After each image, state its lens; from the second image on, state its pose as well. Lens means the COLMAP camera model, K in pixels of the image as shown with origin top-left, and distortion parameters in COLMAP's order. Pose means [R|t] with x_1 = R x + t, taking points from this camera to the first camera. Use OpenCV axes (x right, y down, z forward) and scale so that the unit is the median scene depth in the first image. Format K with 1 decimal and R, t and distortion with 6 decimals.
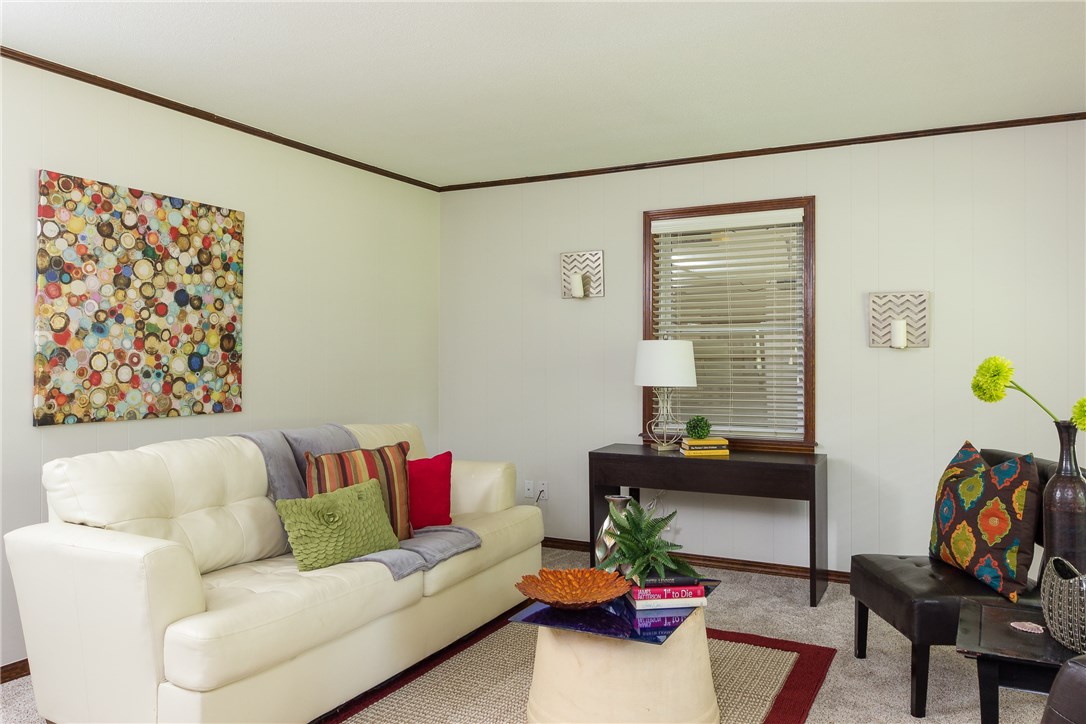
lens RADIAL K [[797.7, 0, 546.7], [0, 797.7, 371.4], [0, 0, 1]] dist [-0.001987, 0.002104]
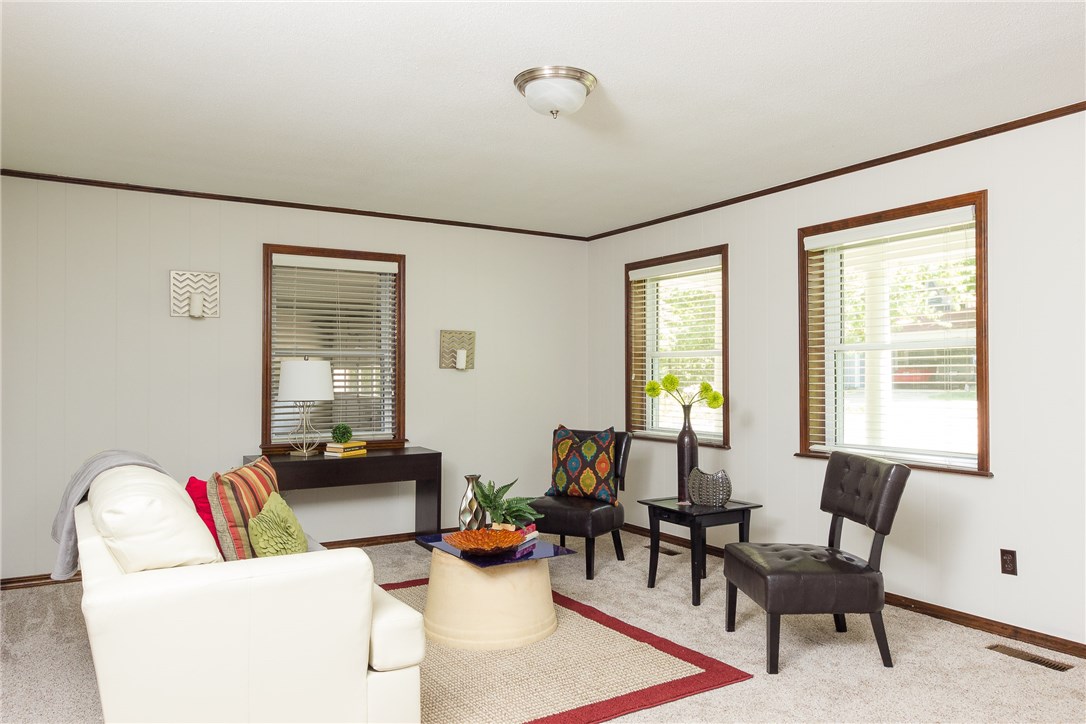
lens RADIAL K [[797.7, 0, 546.7], [0, 797.7, 371.4], [0, 0, 1]] dist [-0.001987, 0.002104]
pose [[0.503364, 0.003273, 0.864069, -0.712650], [0.016514, 0.999774, -0.013407, -0.002513], [-0.863917, 0.021018, 0.503196, 0.125015]]
